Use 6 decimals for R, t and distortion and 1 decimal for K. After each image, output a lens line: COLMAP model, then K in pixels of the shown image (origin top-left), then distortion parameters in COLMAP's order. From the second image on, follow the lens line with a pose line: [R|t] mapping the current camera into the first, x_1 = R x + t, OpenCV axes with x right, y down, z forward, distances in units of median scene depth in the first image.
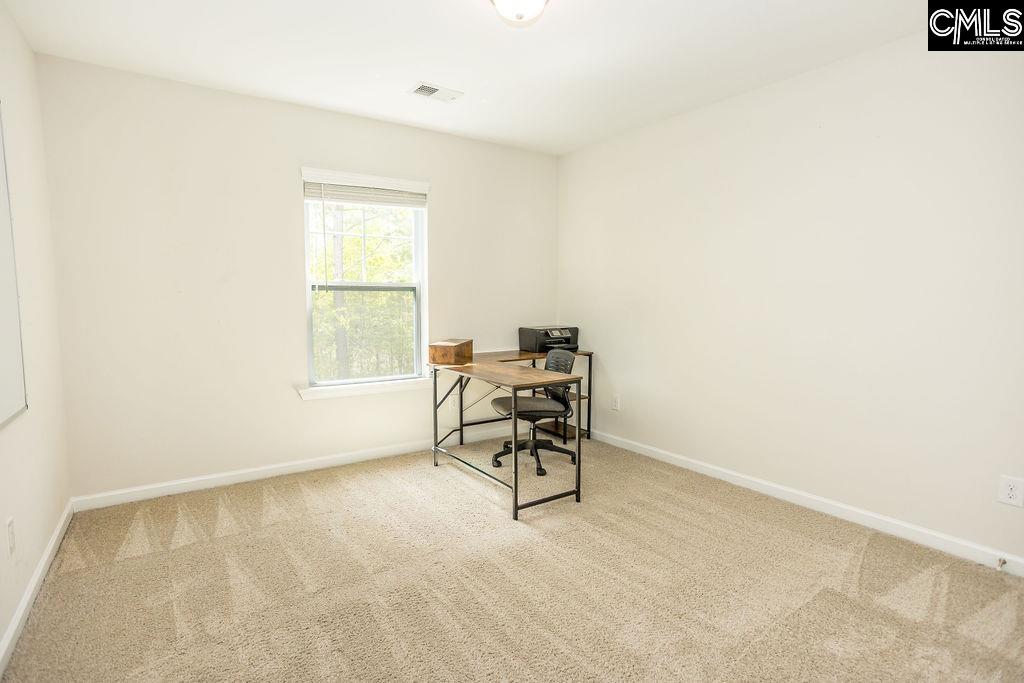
lens RADIAL K [[498.9, 0, 508.3], [0, 498.9, 342.0], [0, 0, 1]] dist [-0.039795, 0.029165]
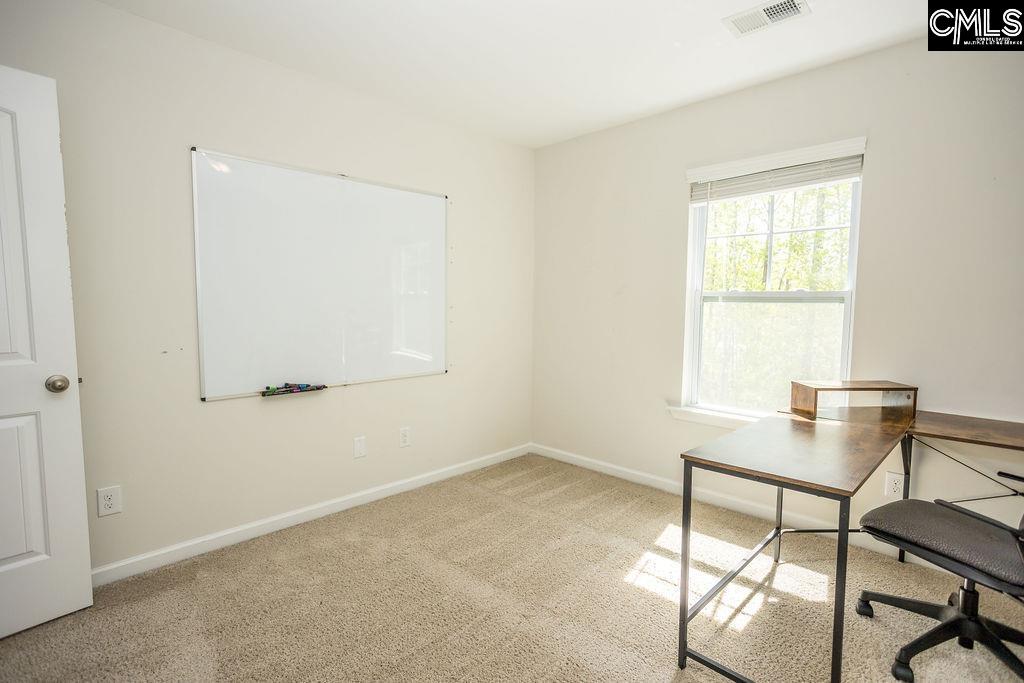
lens RADIAL K [[498.9, 0, 508.3], [0, 498.9, 342.0], [0, 0, 1]] dist [-0.039795, 0.029165]
pose [[0.190372, 0.085778, -0.977957, 0.447780], [-0.089351, 0.993555, 0.069753, -0.067080], [0.977637, 0.074102, 0.196810, 0.504200]]
